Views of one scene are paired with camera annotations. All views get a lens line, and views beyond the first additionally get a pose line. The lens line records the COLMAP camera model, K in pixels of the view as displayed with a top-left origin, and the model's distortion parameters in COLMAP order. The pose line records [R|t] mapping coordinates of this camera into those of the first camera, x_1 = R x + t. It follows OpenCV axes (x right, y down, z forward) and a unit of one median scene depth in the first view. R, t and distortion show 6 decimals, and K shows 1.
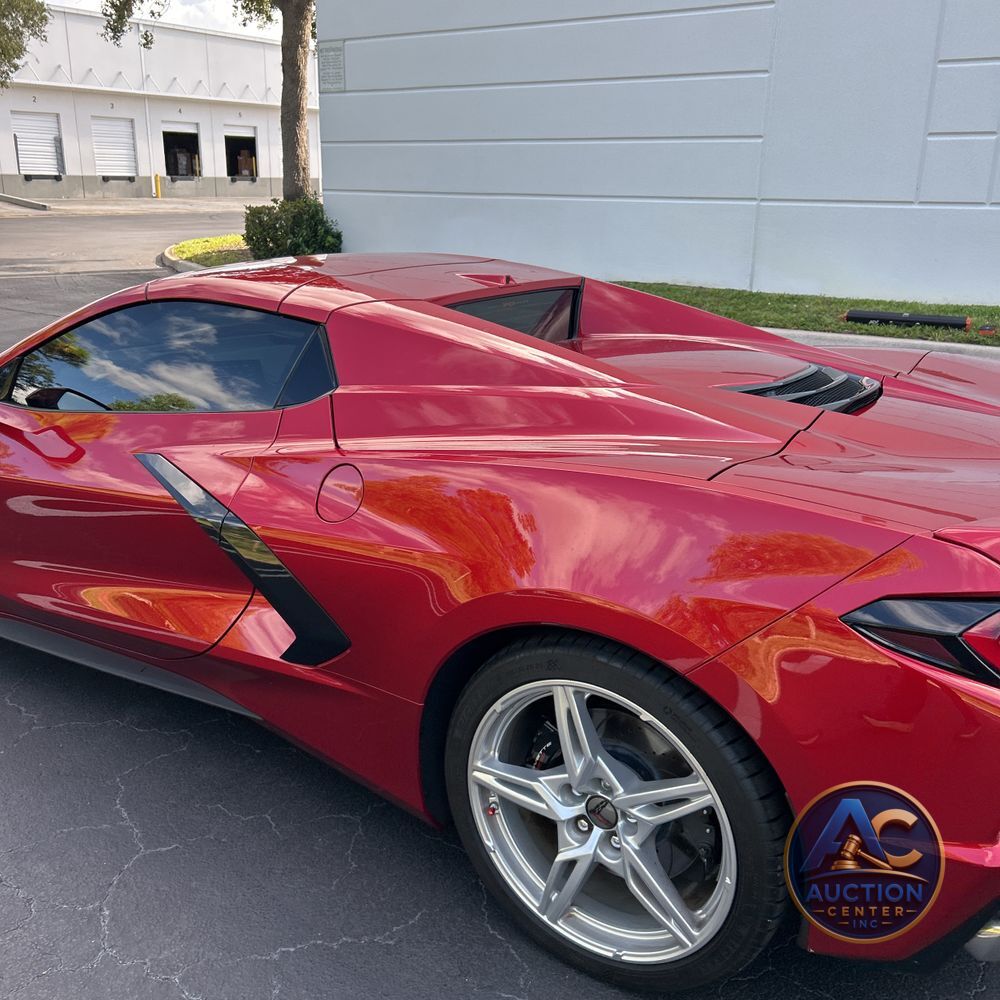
lens RADIAL K [[1008.1, 0, 500.0], [0, 1008.1, 479.4], [0, 0, 1]] dist [-0.009152, 0.017461]
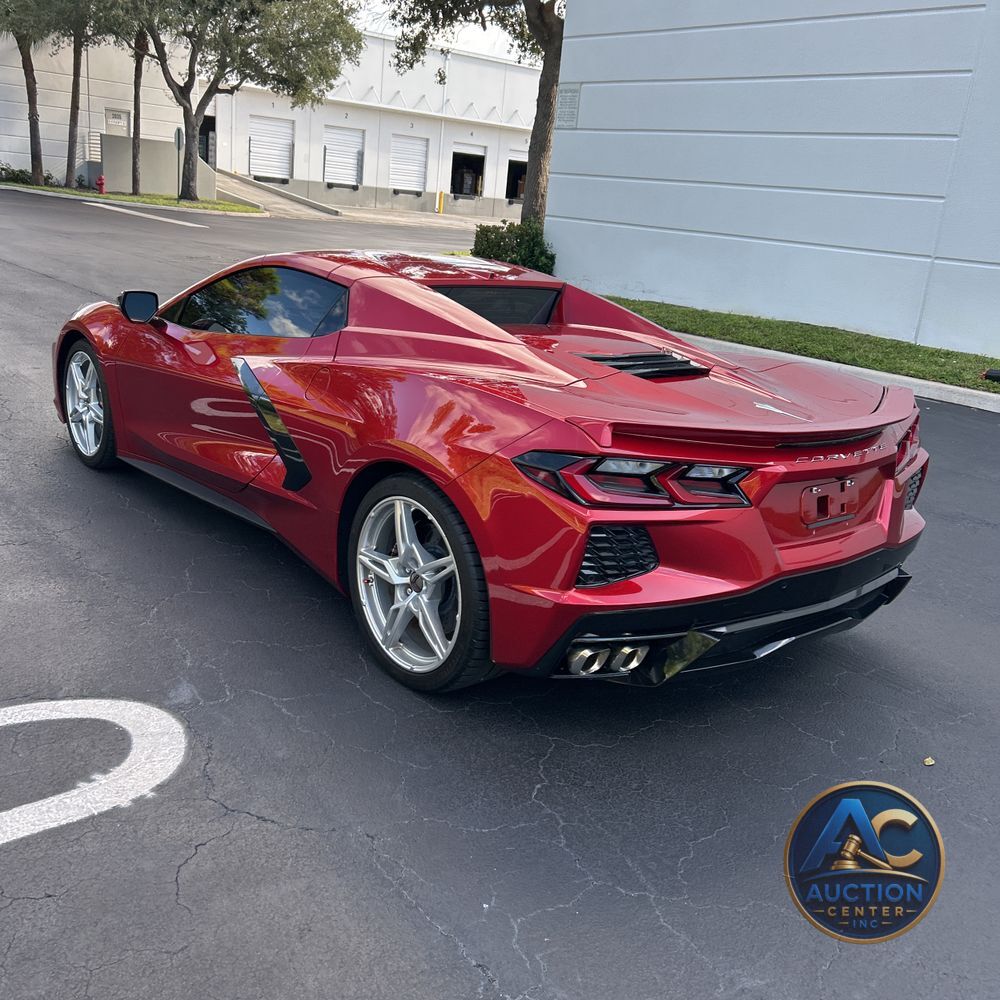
lens RADIAL K [[1003.2, 0, 500.0], [0, 1003.2, 500.0], [0, 0, 1]] dist [0.003706, -0.010007]
pose [[0.960518, 0.147661, -0.235801, 0.083882], [-0.149931, 0.988661, 0.008377, 0.022128], [0.234365, 0.027307, 0.971765, -0.081955]]
